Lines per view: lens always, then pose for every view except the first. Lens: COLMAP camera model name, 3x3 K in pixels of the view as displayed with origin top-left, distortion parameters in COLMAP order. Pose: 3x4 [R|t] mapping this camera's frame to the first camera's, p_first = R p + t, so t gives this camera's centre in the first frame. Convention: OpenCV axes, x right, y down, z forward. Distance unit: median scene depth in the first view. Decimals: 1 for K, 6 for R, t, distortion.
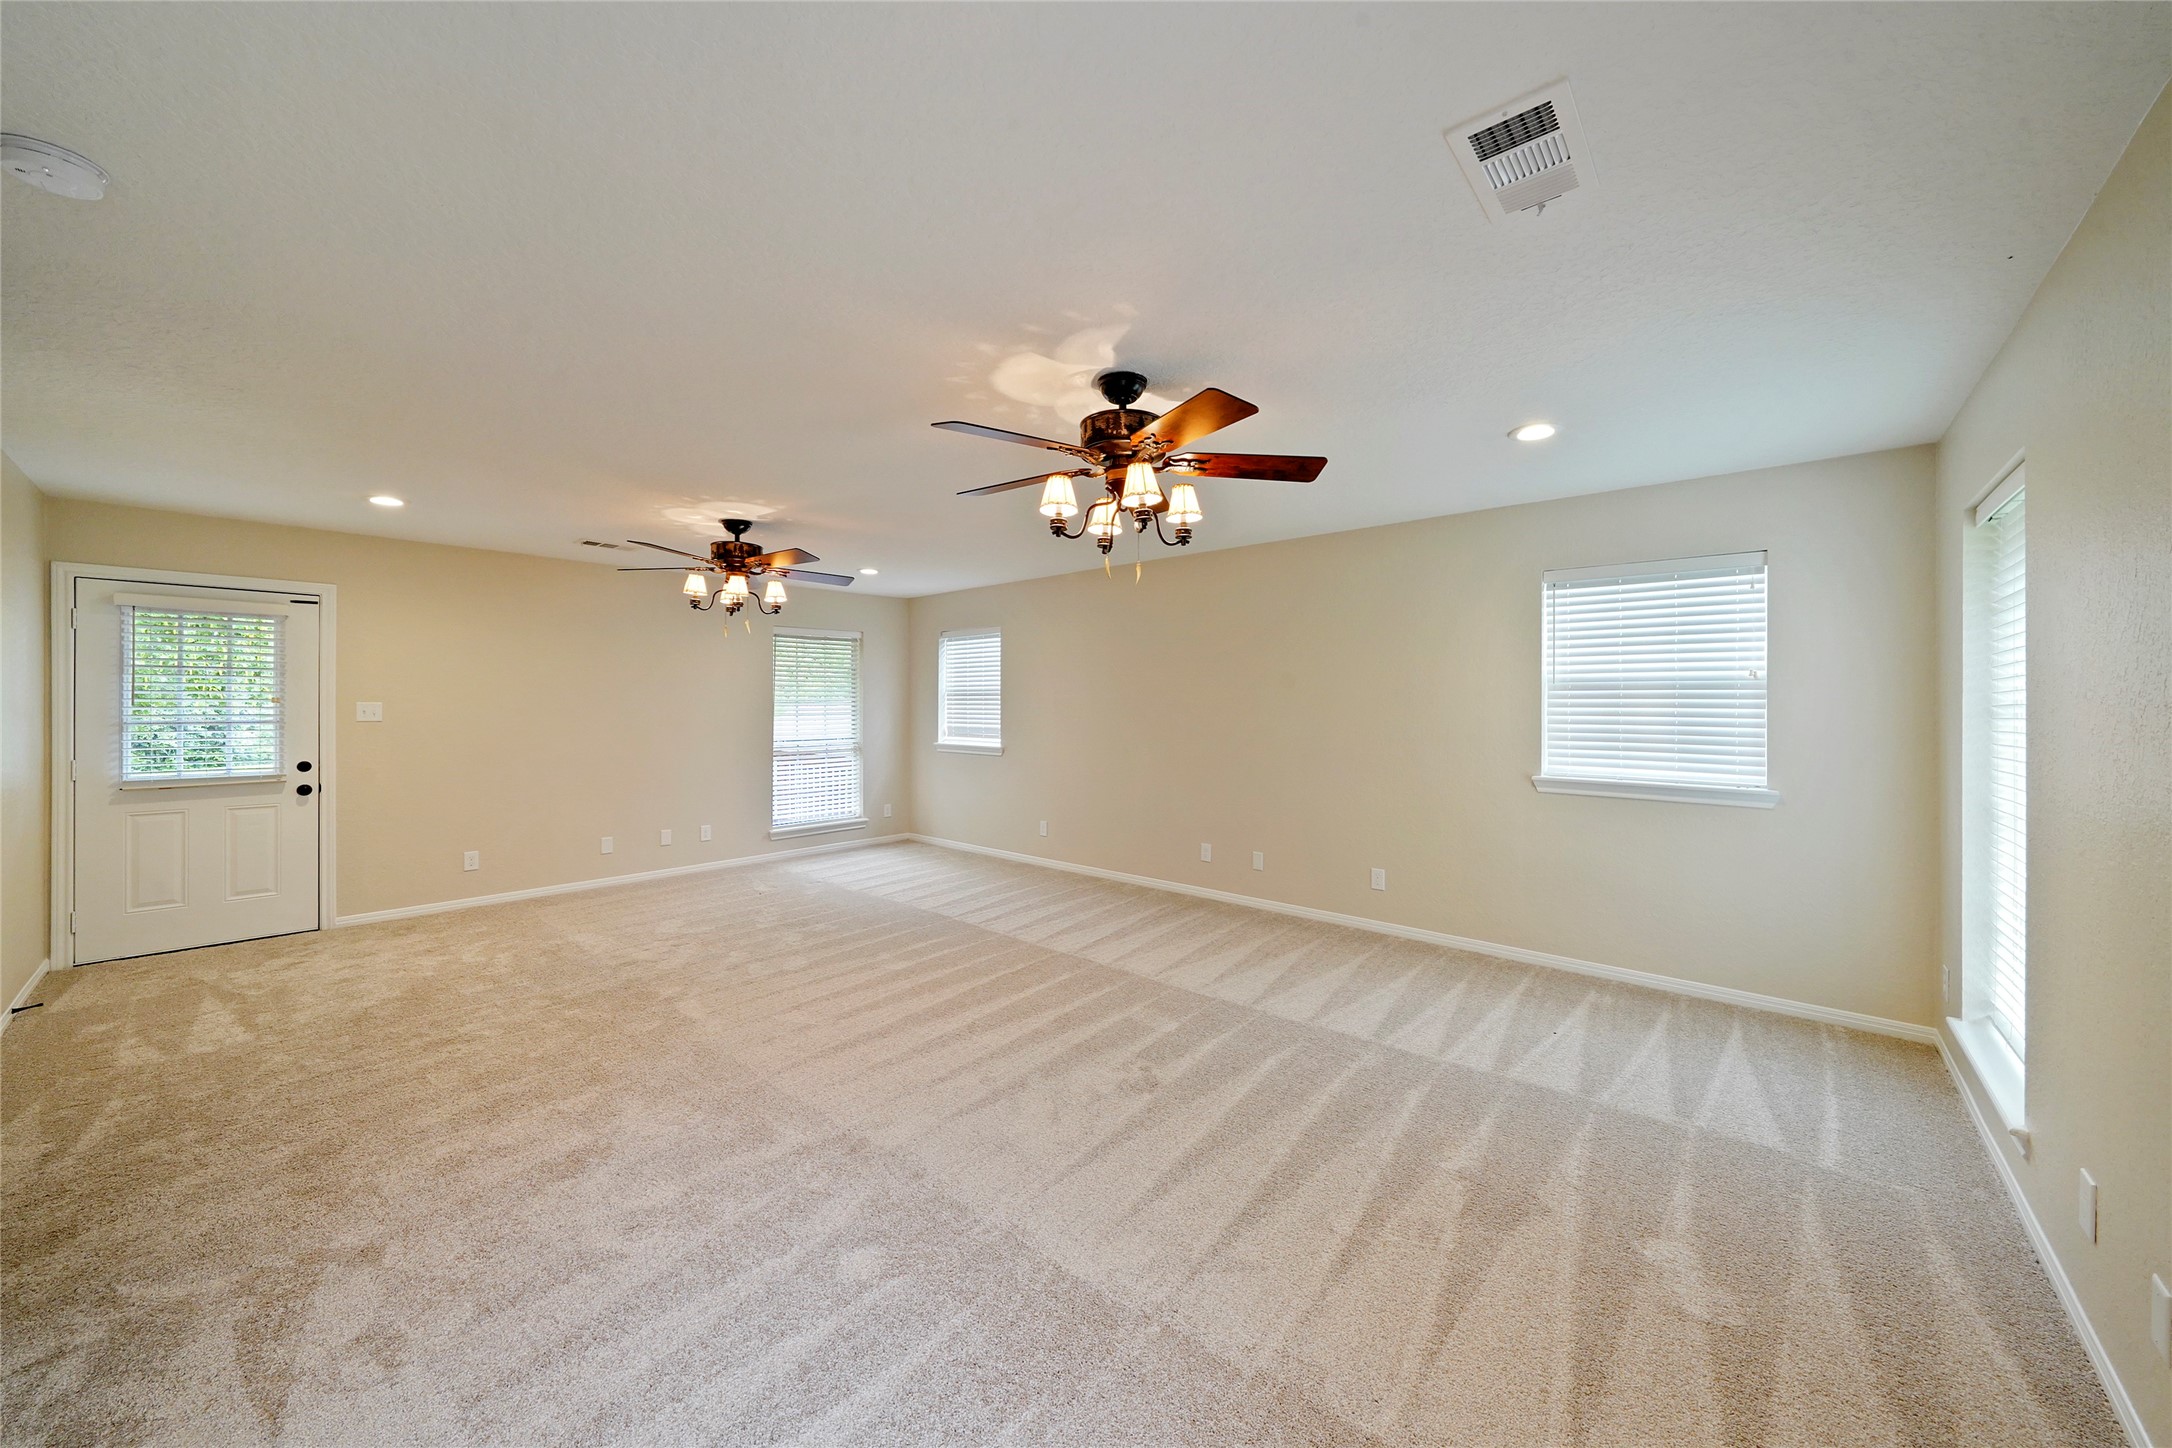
lens RADIAL K [[760.6, 0, 1087.1], [0, 760.6, 720.9], [0, 0, 1]] dist [-0.007241, 0.000191]
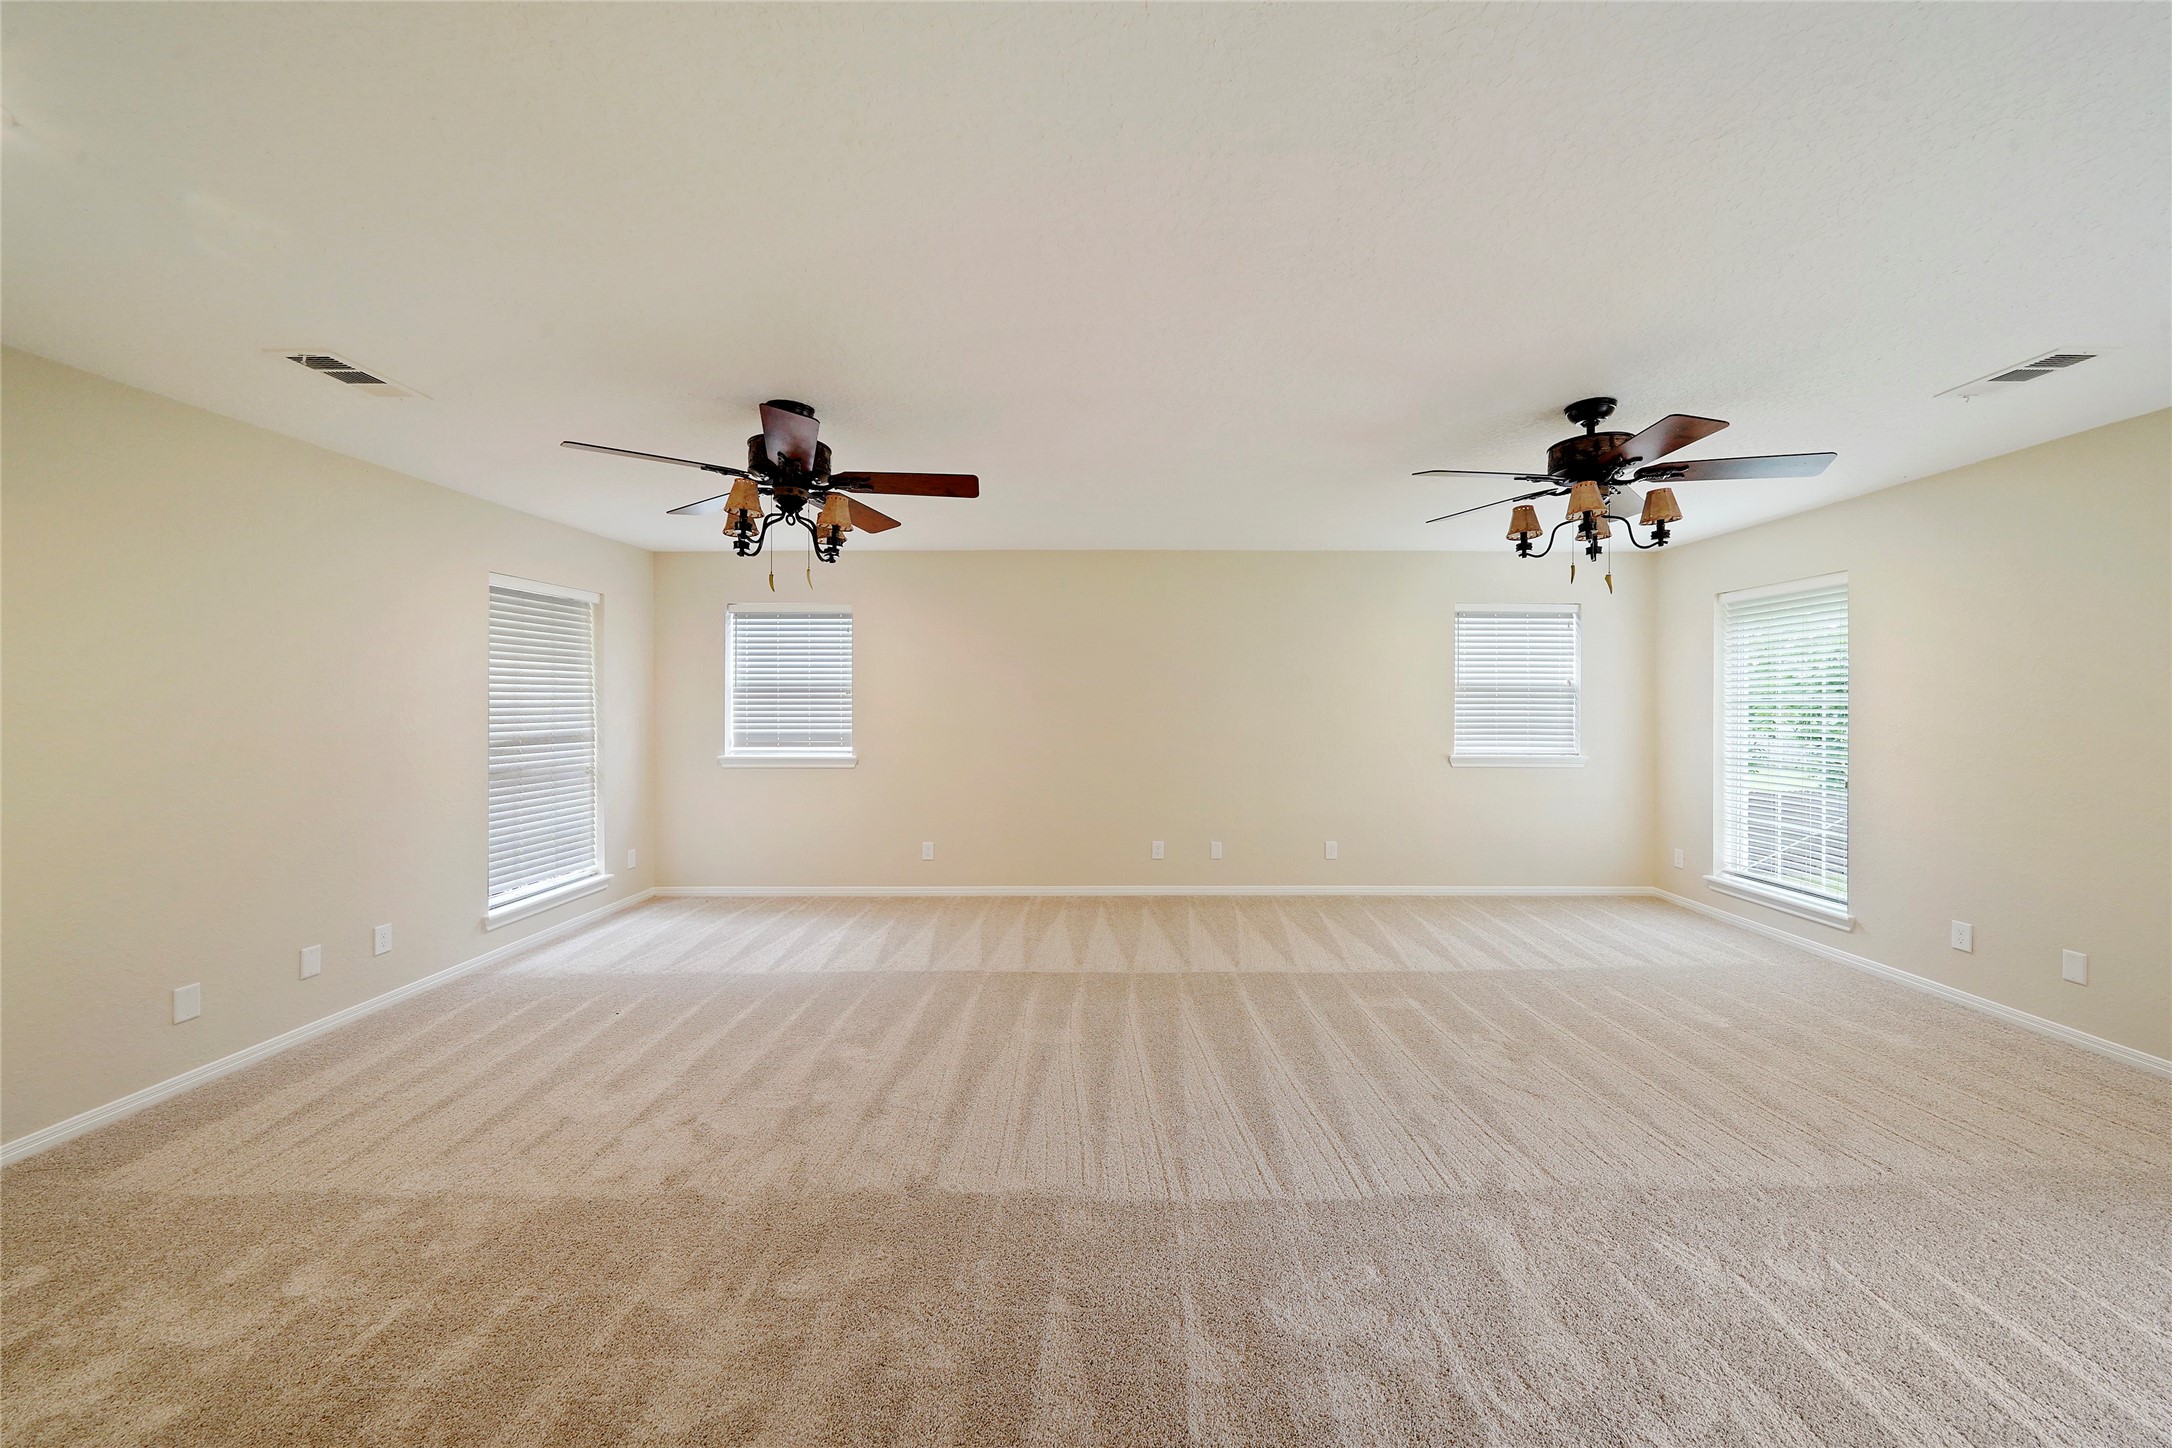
lens RADIAL K [[760.6, 0, 1087.1], [0, 760.6, 720.9], [0, 0, 1]] dist [-0.007241, 0.000191]
pose [[0.751428, -0.015905, 0.659623, -0.789346], [0.015927, 0.999855, 0.005965, -0.007115], [-0.659623, 0.006024, 0.751573, 0.420469]]
